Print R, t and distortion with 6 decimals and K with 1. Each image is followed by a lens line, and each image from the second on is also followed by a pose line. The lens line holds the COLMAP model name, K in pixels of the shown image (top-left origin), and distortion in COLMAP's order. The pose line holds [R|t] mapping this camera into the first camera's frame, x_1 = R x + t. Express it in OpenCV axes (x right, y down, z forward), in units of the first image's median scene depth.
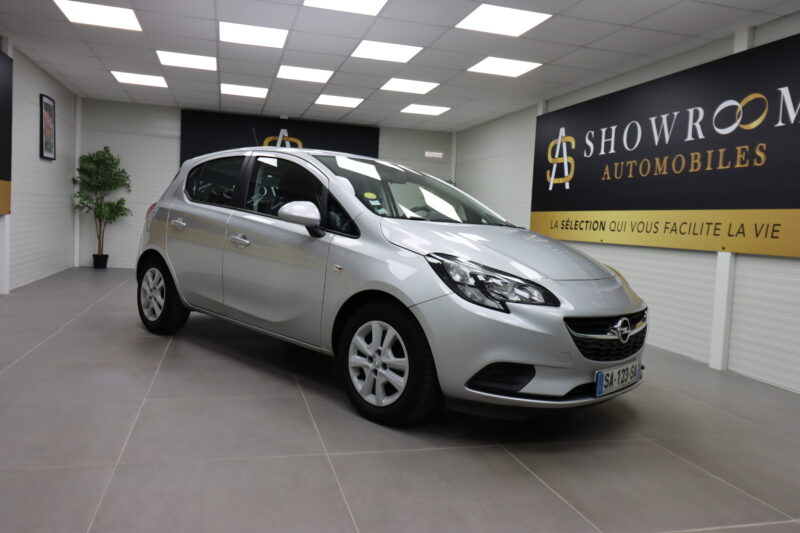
lens RADIAL K [[594.1, 0, 400.0], [0, 594.1, 266.5], [0, 0, 1]] dist [0.004790, -0.002938]
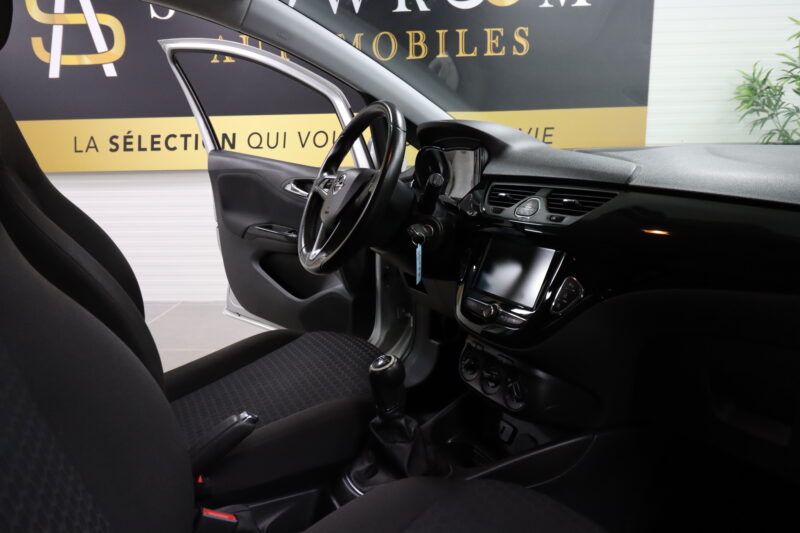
lens RADIAL K [[530.8, 0, 393.7], [0, 530.8, 250.7], [0, 0, 1]] dist [0.003131, -0.001769]
pose [[0.320288, -0.225043, 0.920202, -0.155767], [0.102036, 0.973918, 0.202665, -0.060897], [-0.941809, 0.028982, 0.334897, 0.769628]]
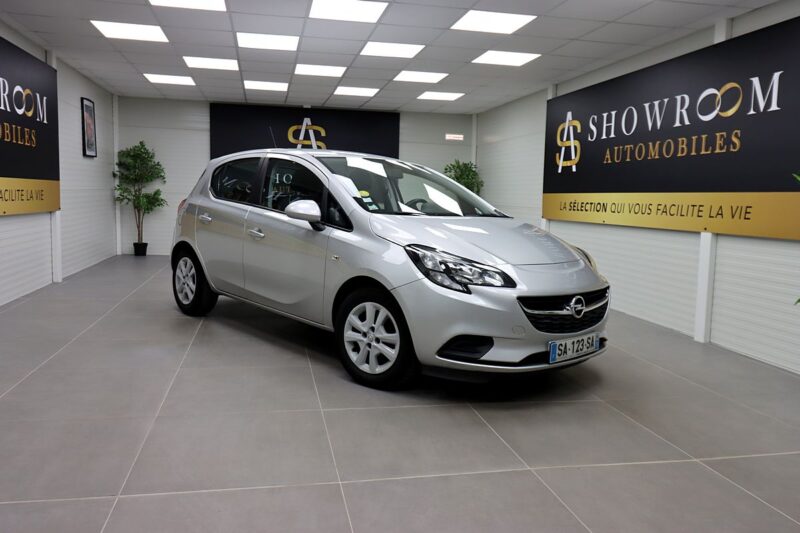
lens RADIAL K [[615.8, 0, 399.5], [0, 615.8, 267.5], [0, 0, 1]] dist [0.002179, 0.001070]
pose [[0.997342, -0.017923, -0.070622, 0.065780], [0.020539, 0.999123, 0.036497, -0.011700], [0.069905, -0.037851, 0.996835, -0.124680]]
